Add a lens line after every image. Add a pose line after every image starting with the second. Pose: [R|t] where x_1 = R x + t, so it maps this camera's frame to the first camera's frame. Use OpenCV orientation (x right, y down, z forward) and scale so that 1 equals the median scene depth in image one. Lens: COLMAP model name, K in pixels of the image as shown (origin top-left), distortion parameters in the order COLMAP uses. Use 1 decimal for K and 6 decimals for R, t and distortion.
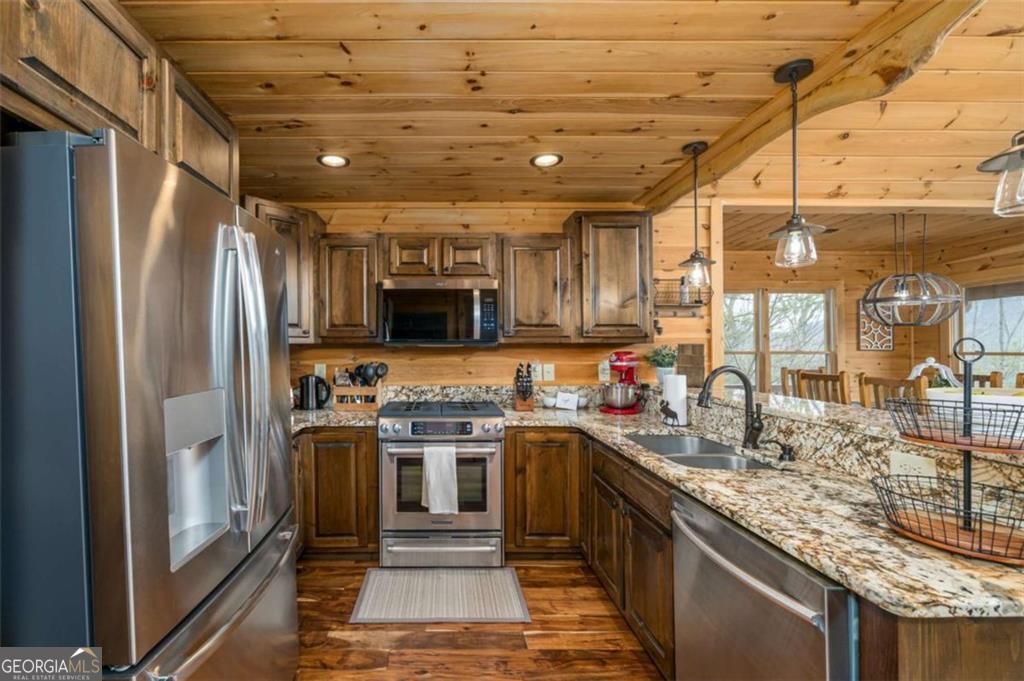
lens RADIAL K [[426.6, 0, 507.5], [0, 426.6, 351.4], [0, 0, 1]] dist [-0.000067, -0.000100]
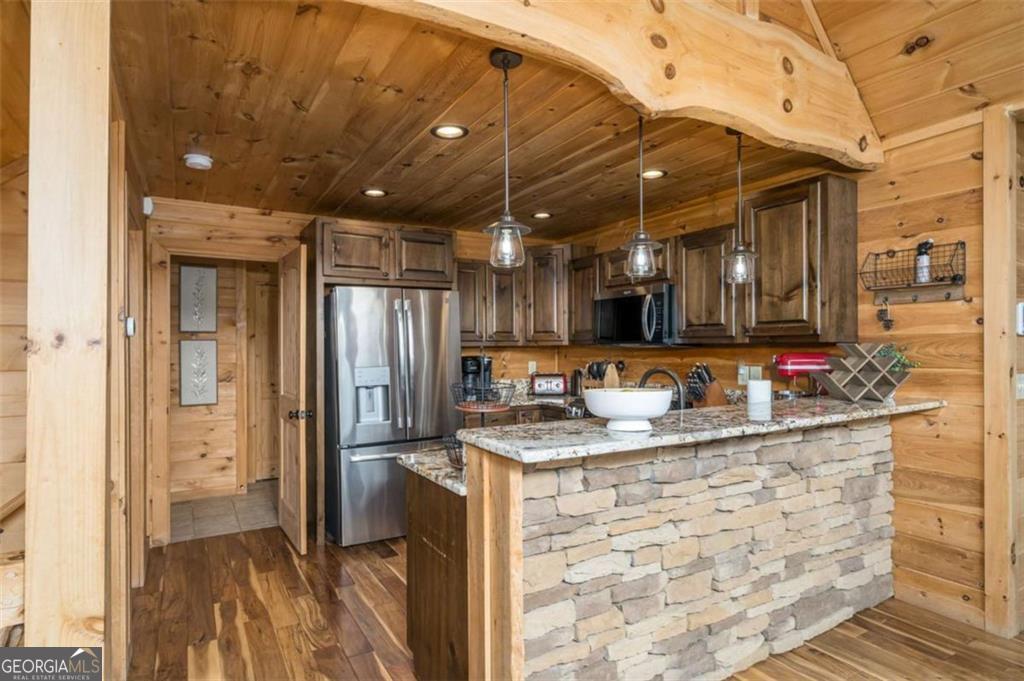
lens RADIAL K [[540.0, 0, 511.6], [0, 540.0, 346.4], [0, 0, 1]] dist [0.000228, 0.000099]
pose [[0.510262, -0.003838, -0.860010, 0.842208], [-0.004610, 0.999963, -0.007198, -0.002292], [0.860006, 0.007637, 0.510226, 0.002495]]
